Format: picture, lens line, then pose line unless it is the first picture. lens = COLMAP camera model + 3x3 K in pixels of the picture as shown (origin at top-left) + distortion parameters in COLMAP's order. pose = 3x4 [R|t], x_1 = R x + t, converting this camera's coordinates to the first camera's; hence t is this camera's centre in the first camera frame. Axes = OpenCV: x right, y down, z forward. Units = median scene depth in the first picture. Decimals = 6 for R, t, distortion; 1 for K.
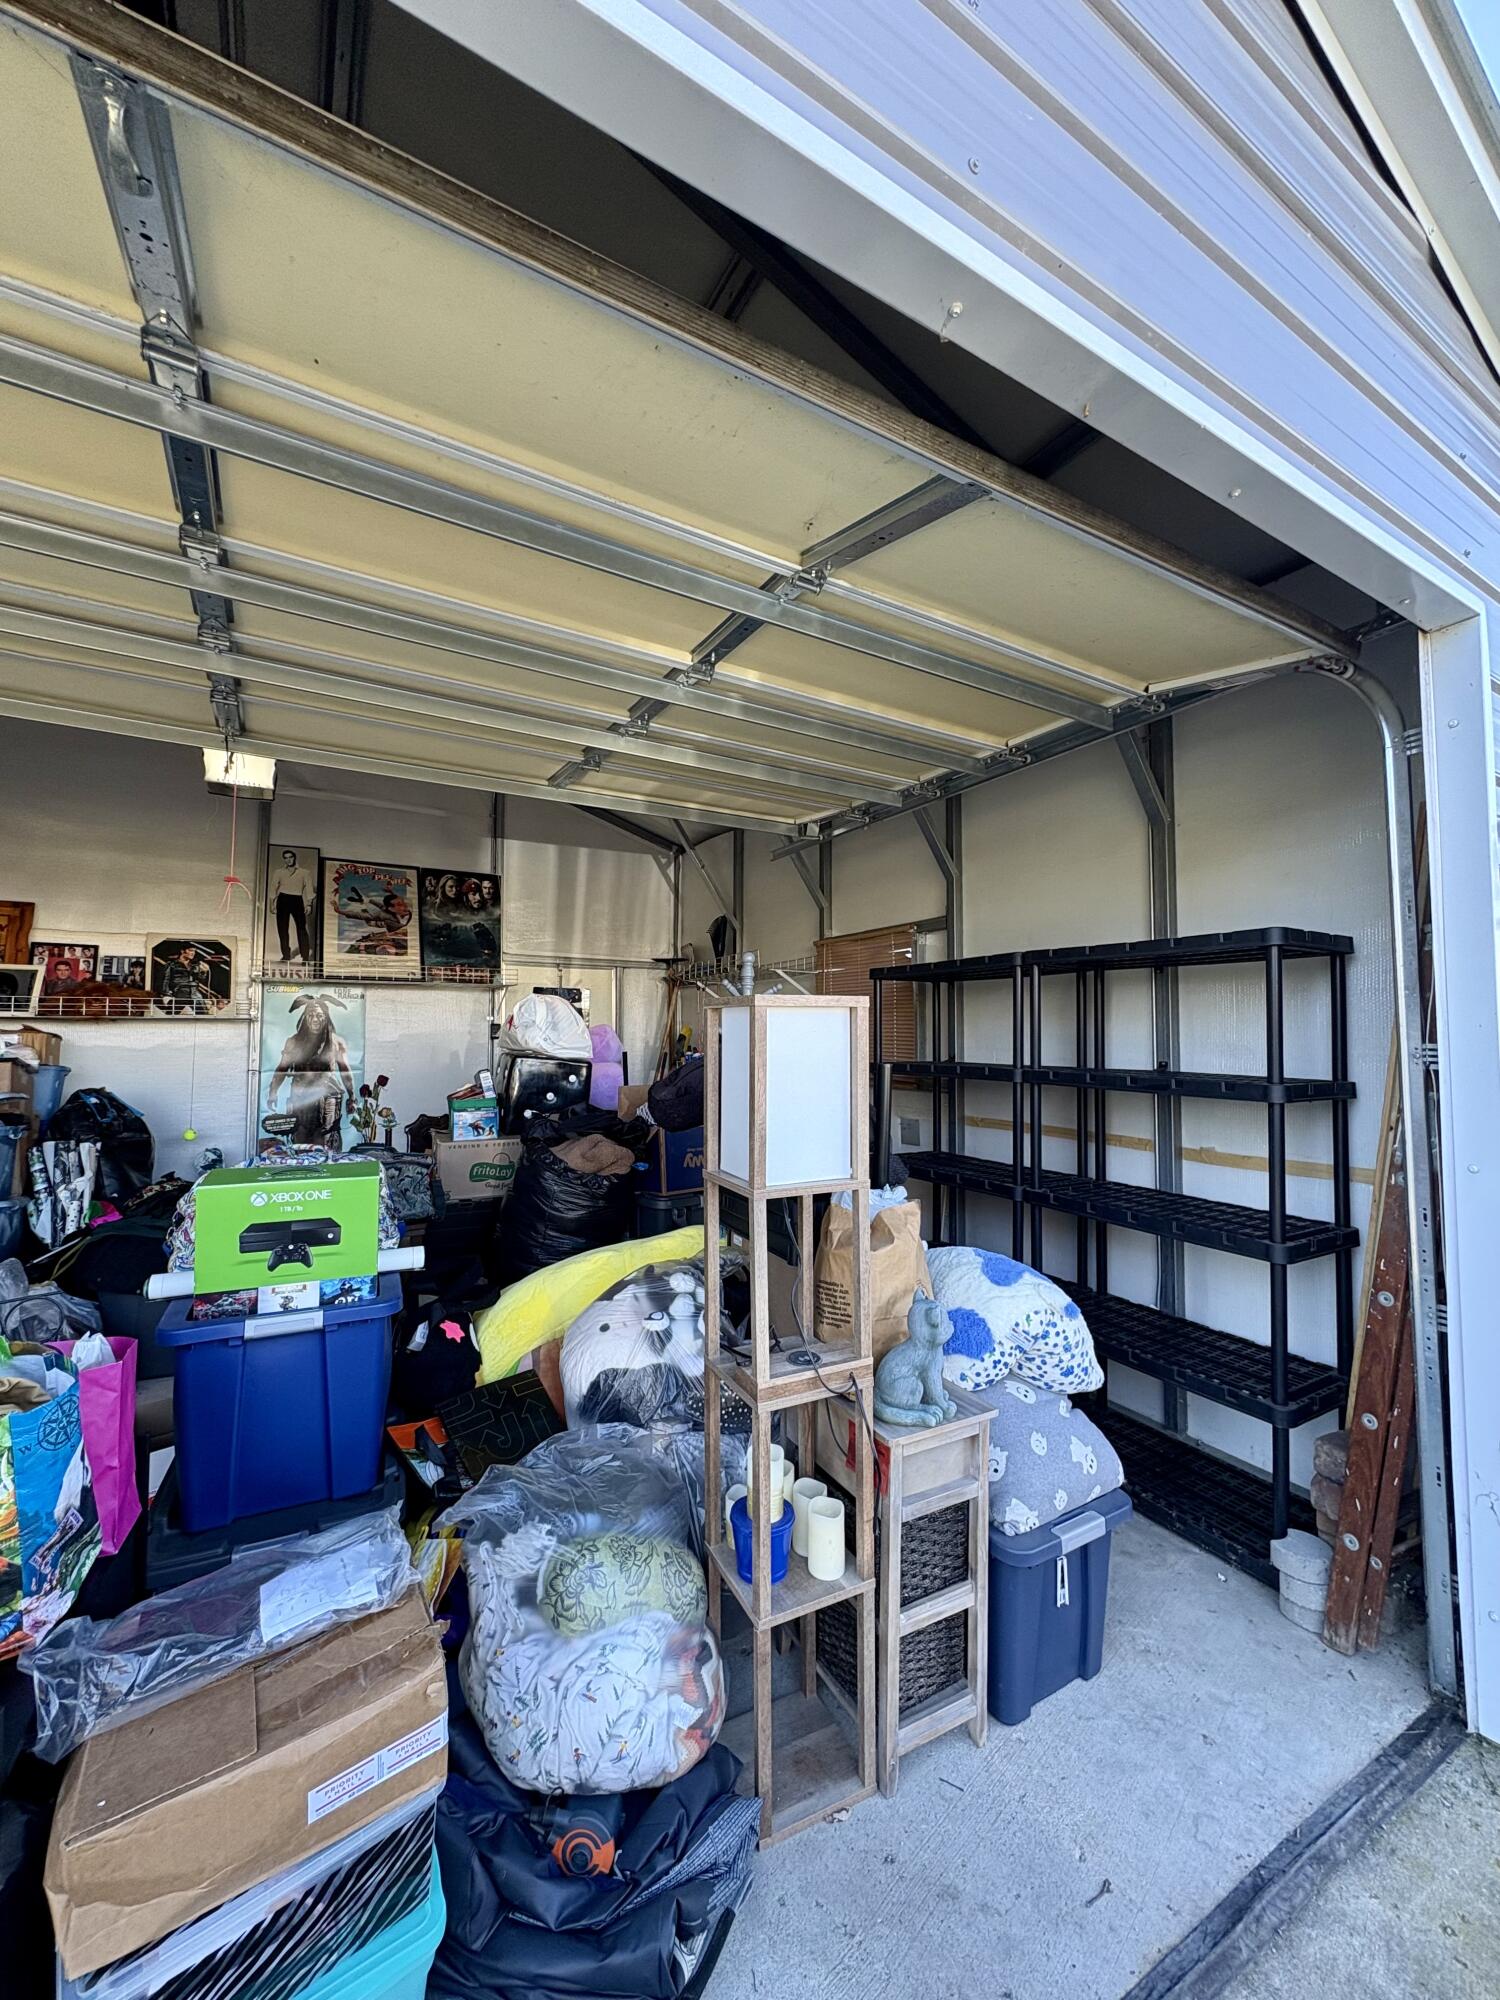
lens RADIAL K [[817.1, 0, 749.2], [0, 817.1, 1003.2], [0, 0, 1]] dist [-0.001418, 0.000808]
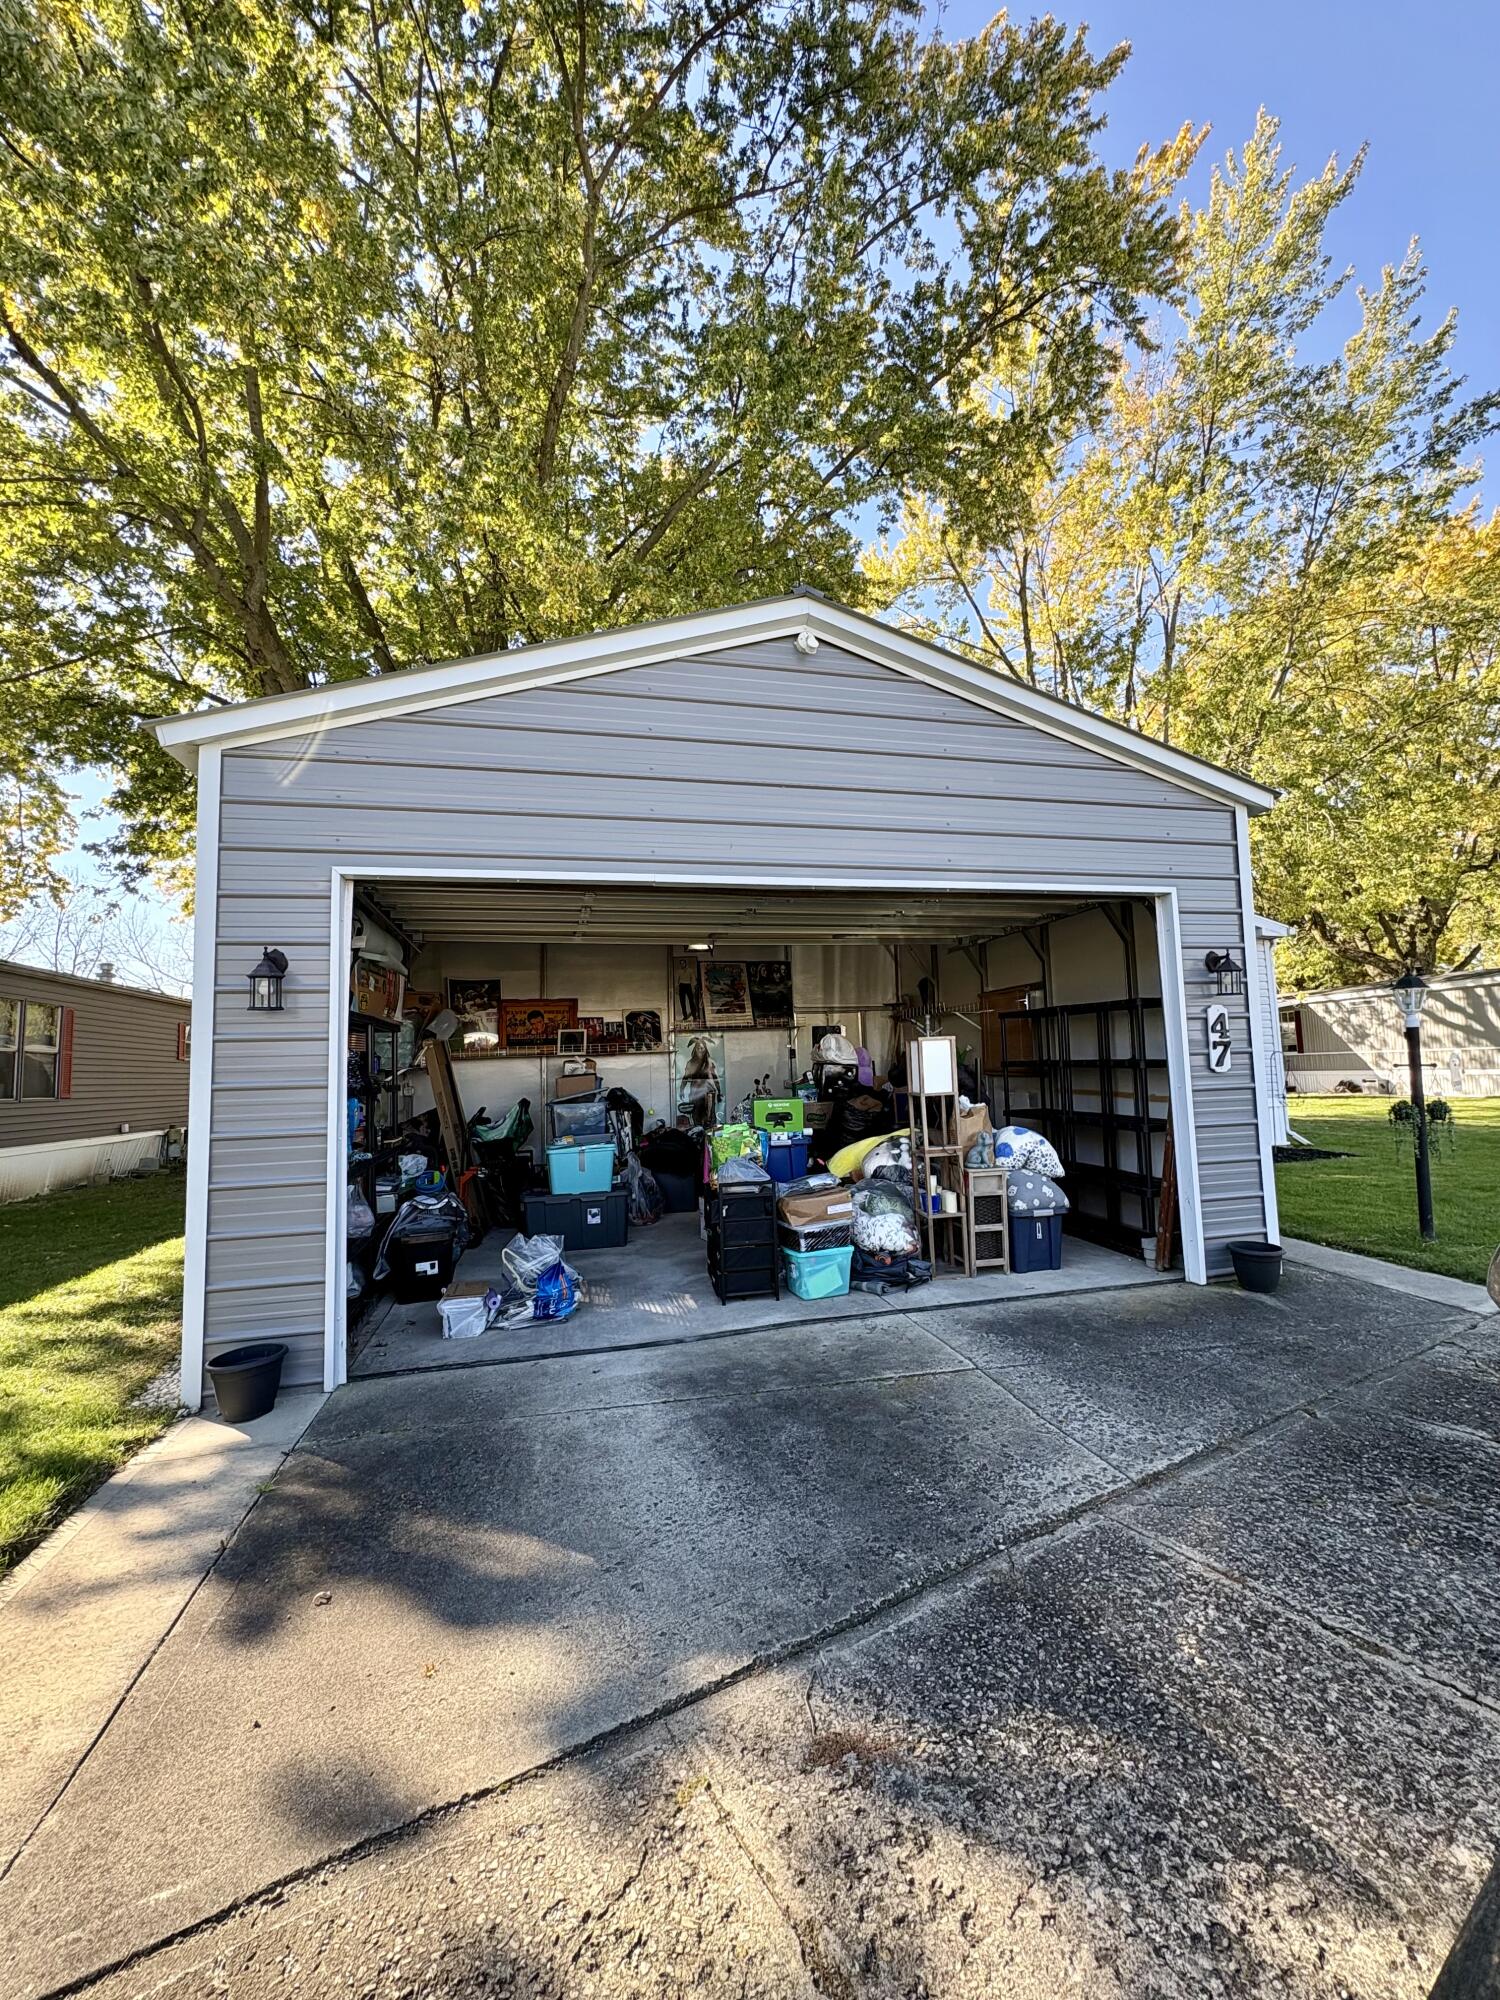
lens RADIAL K [[817.1, 0, 749.2], [0, 817.1, 1003.2], [0, 0, 1]] dist [-0.001418, 0.000808]
pose [[0.961070, -0.054524, -0.270872, 0.110454], [0.048104, 0.998383, -0.030288, -0.036199], [0.272086, 0.016079, 0.962139, -1.060734]]
